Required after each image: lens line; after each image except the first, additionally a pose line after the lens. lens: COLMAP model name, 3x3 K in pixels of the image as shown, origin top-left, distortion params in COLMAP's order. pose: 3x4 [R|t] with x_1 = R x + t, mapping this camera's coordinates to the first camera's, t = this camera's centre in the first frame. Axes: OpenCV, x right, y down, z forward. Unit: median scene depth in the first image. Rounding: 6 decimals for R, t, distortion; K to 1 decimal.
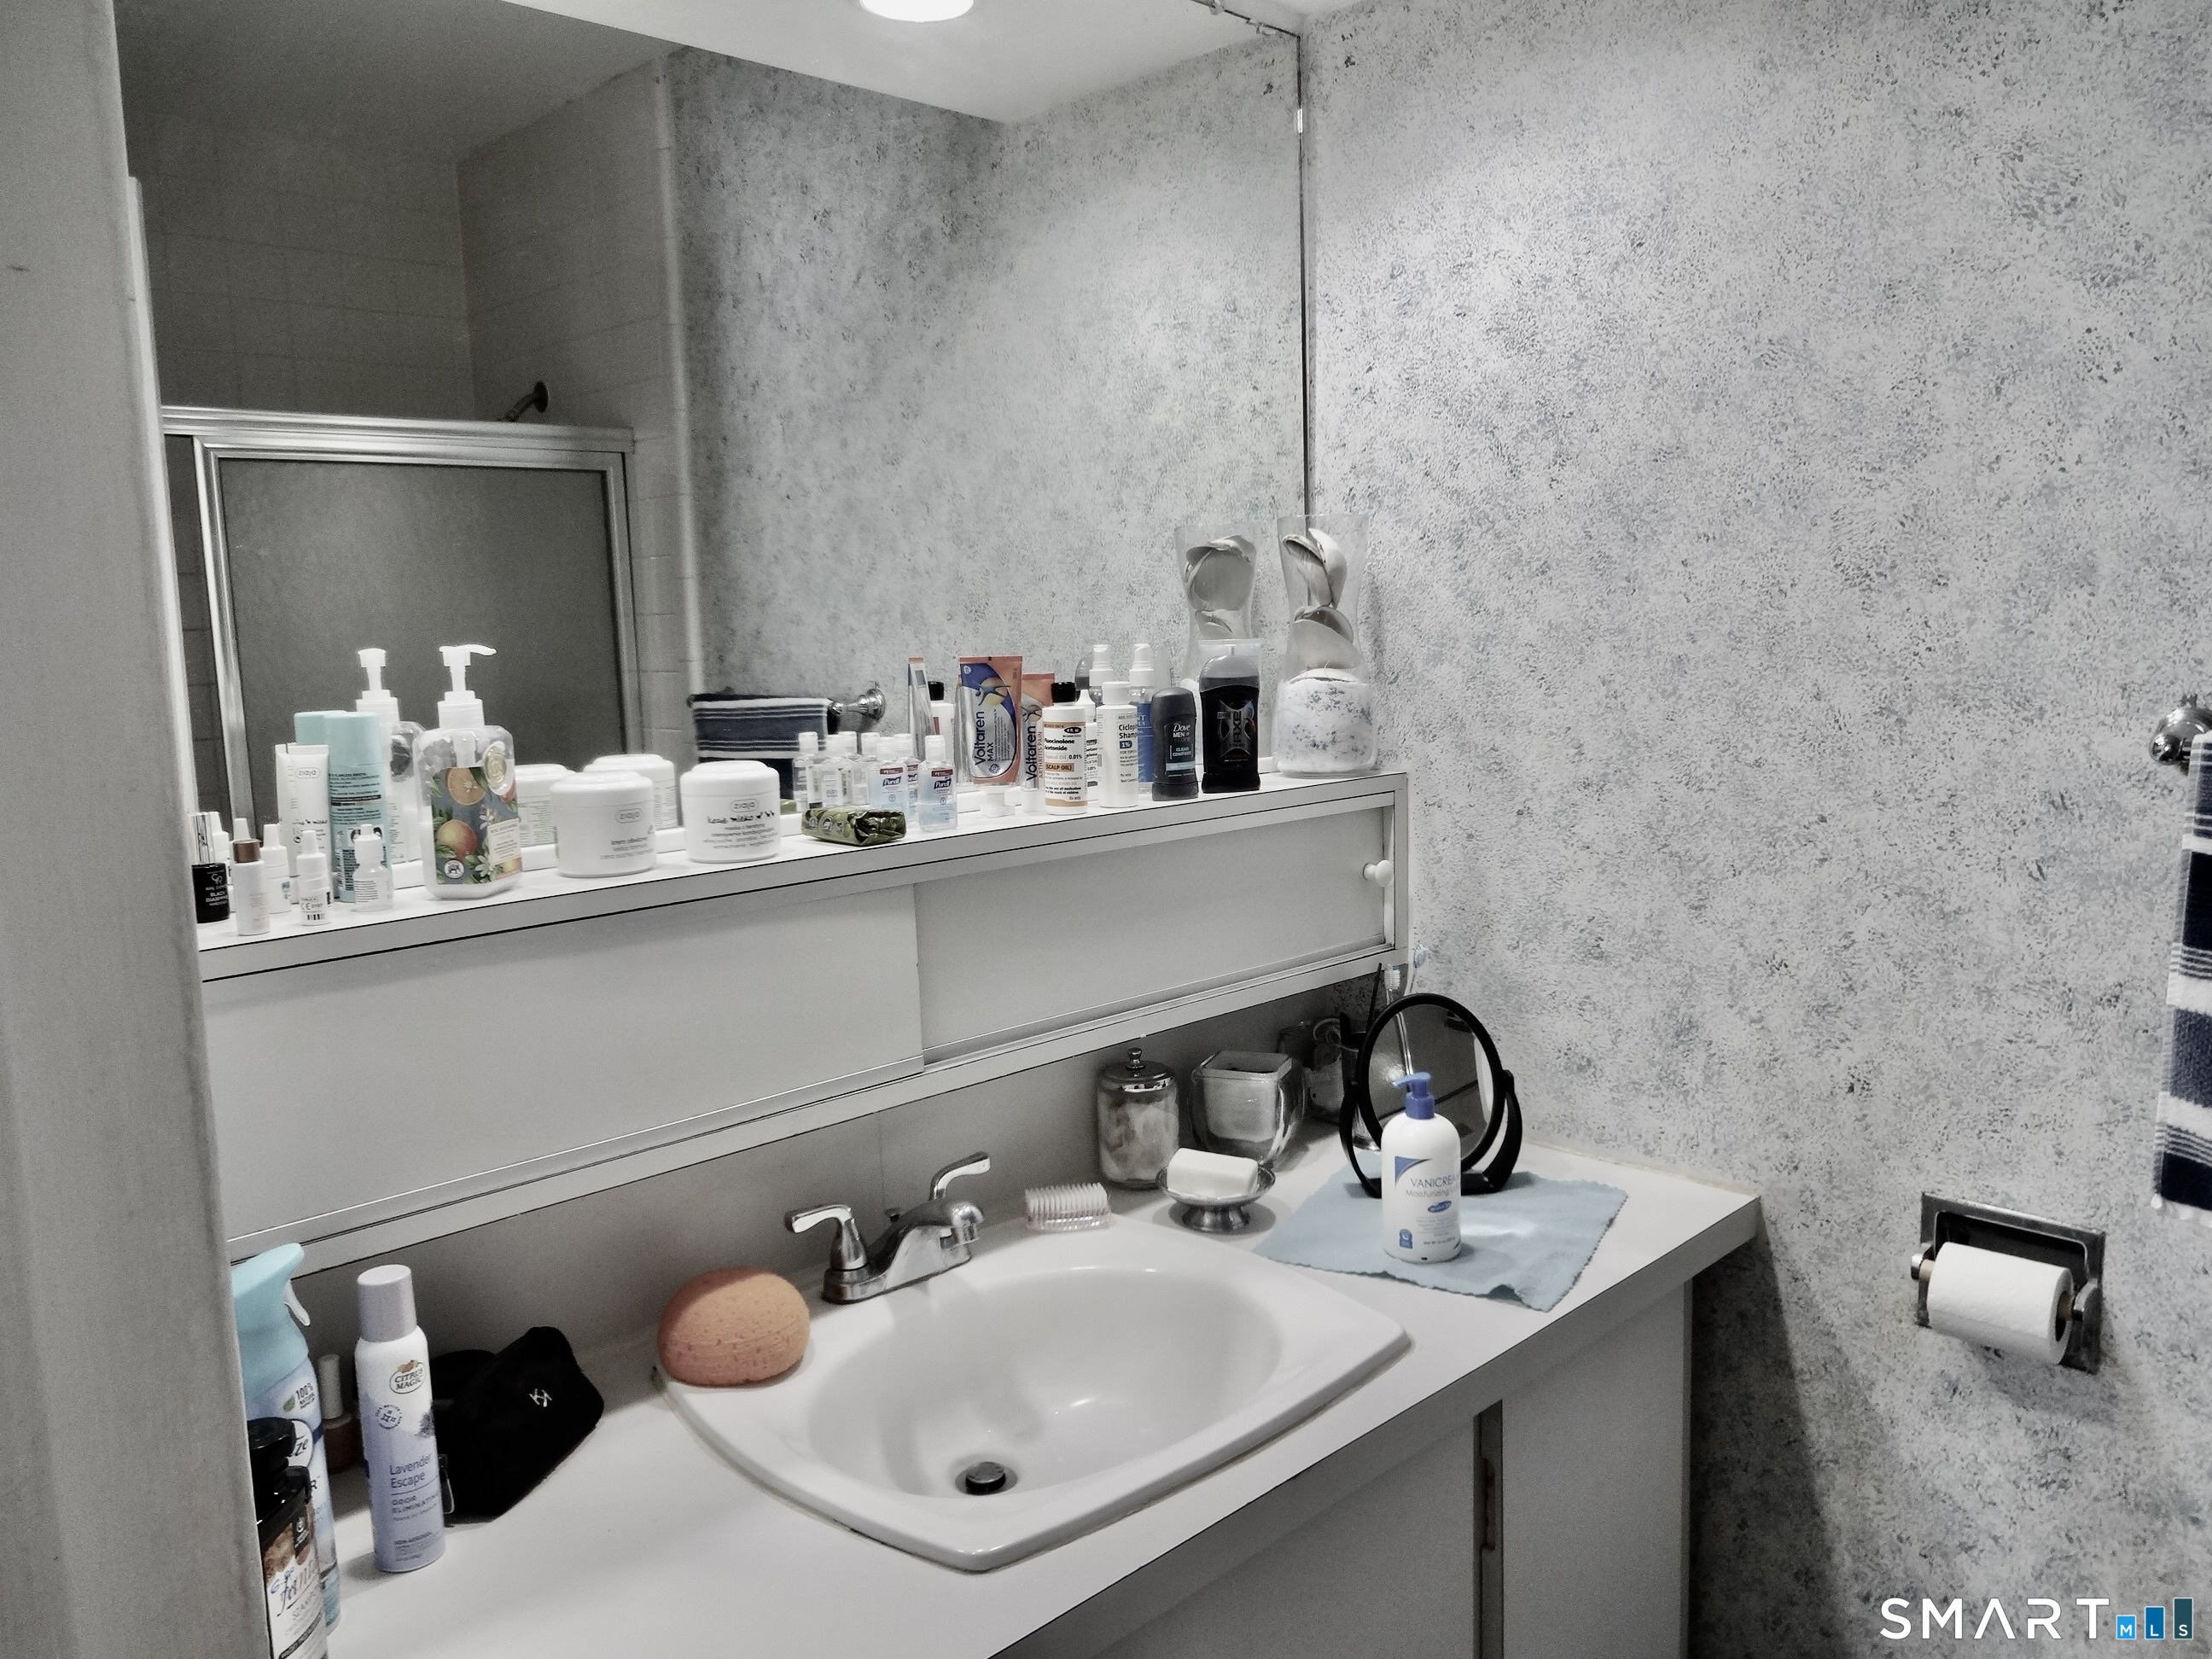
lens RADIAL K [[1650.8, 0, 1102.9], [0, 1650.8, 815.8], [0, 0, 1]] dist [0.008605, -0.015865]
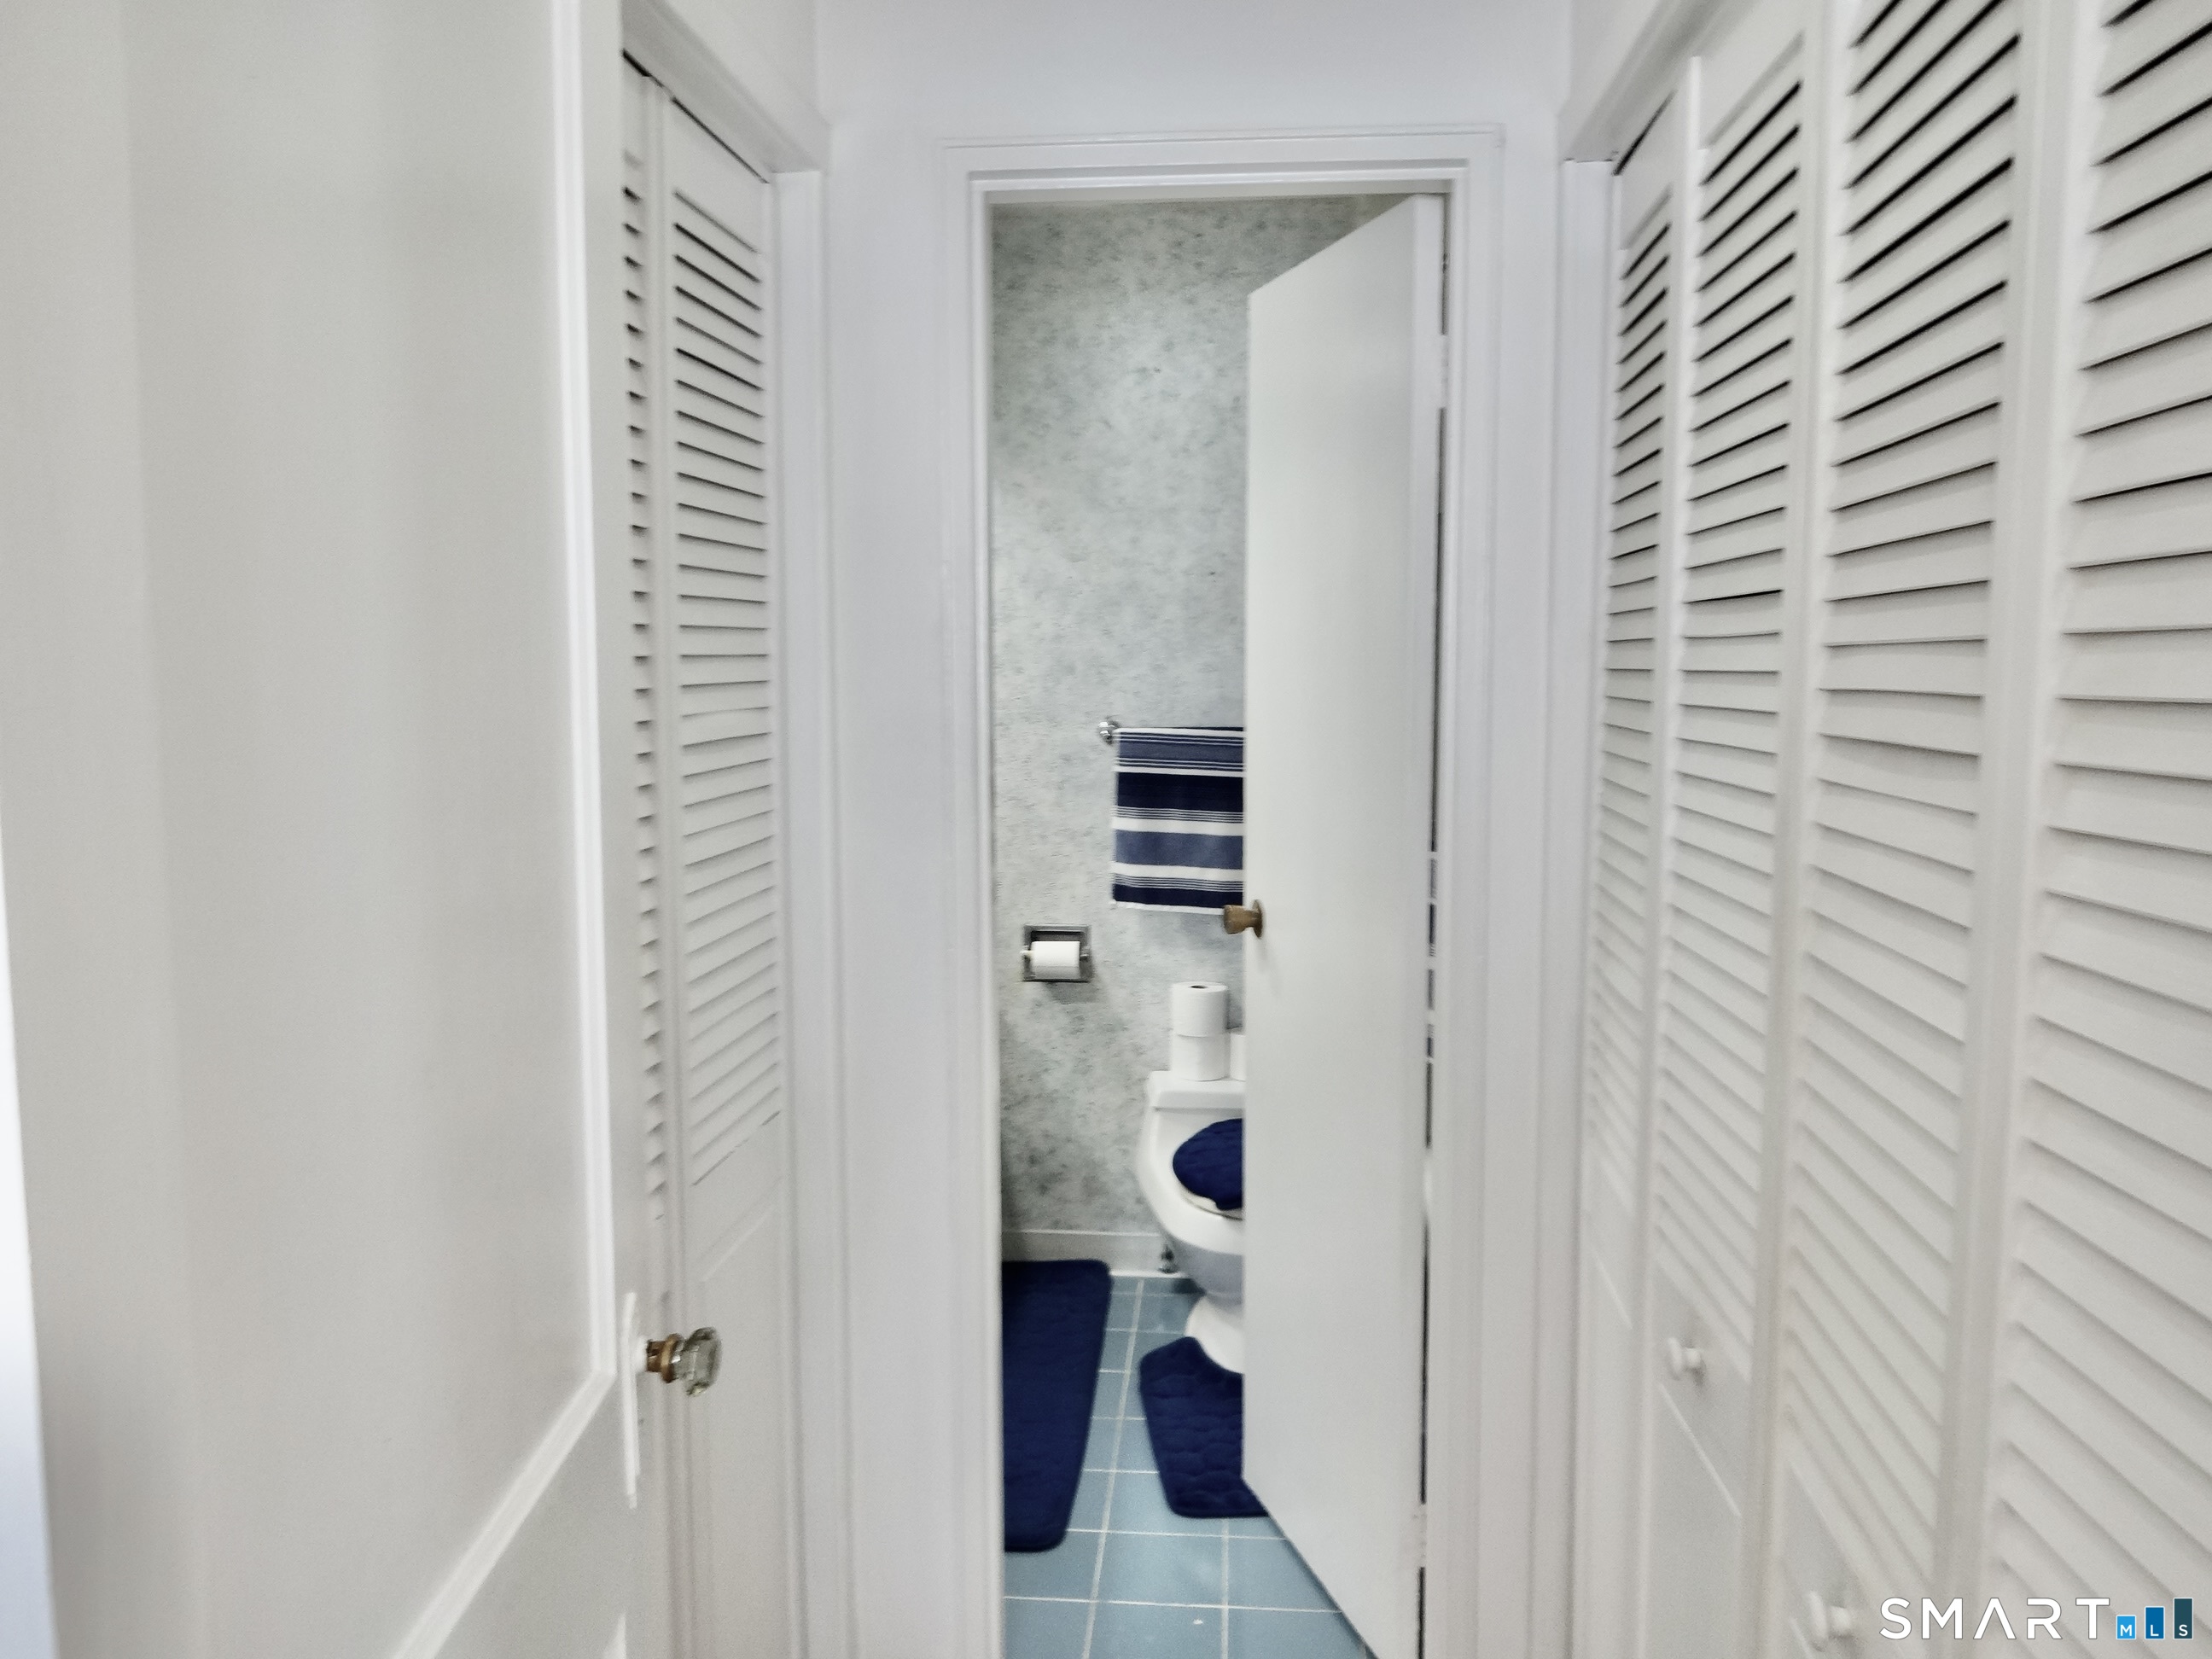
lens RADIAL K [[1650.8, 0, 1105.5], [0, 1650.8, 834.5], [0, 0, 1]] dist [0.008605, -0.015865]
pose [[0.733321, -0.036669, 0.678893, -1.111749], [0.061701, 0.998013, -0.012741, 0.144969], [-0.677077, 0.051232, 0.734126, -0.907247]]
